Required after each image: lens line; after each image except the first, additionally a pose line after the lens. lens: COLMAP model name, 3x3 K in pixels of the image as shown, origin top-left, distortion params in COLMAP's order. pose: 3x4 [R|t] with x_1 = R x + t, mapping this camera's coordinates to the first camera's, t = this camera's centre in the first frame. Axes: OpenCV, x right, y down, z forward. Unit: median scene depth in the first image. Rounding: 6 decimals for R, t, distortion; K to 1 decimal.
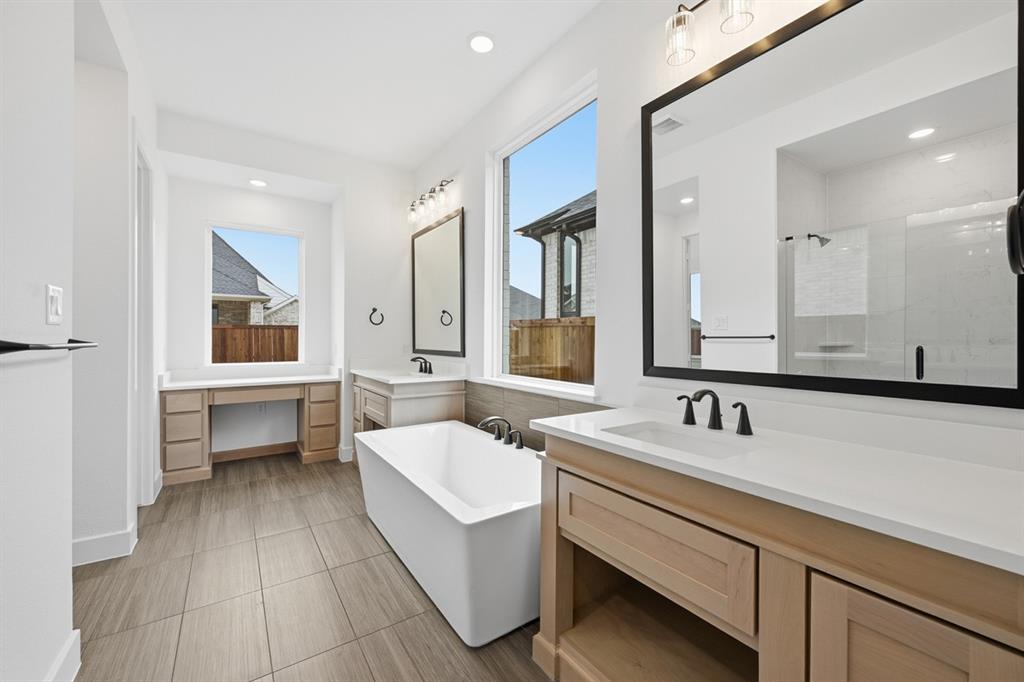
lens RADIAL K [[409.9, 0, 534.1], [0, 409.9, 345.1], [0, 0, 1]] dist [-0.024119, 0.000071]
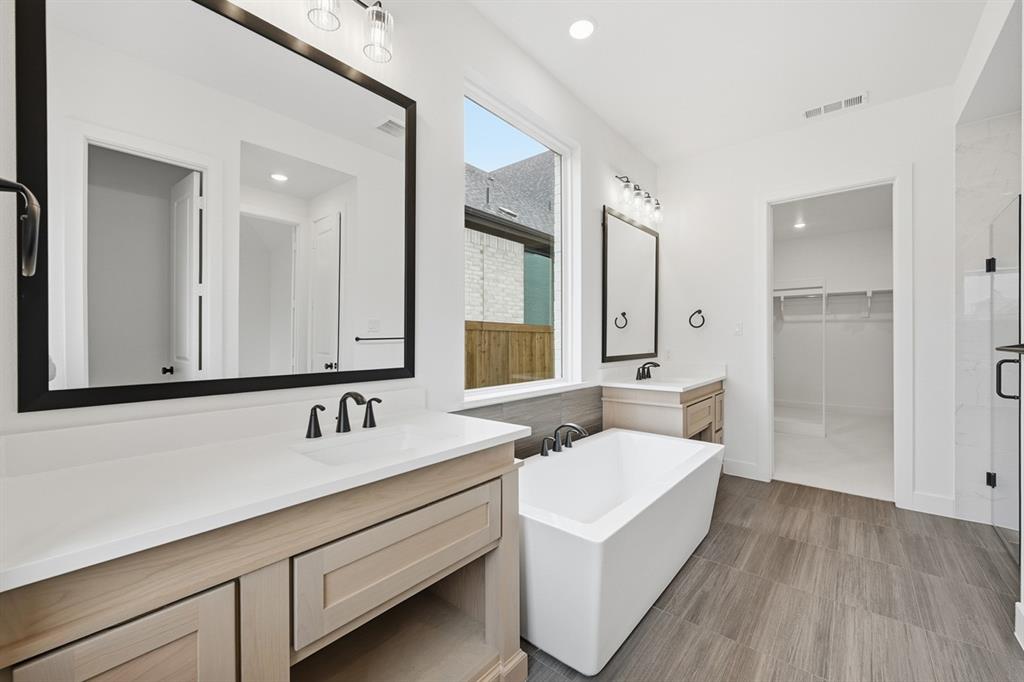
lens RADIAL K [[405.8, 0, 513.4], [0, 405.8, 341.2], [0, 0, 1]] dist [0.000502, 0.000078]
pose [[-0.233736, -0.005104, 0.972287, -0.622549], [0.015415, 0.999841, 0.008955, -0.017075], [-0.972178, 0.017081, -0.233620, 0.850031]]
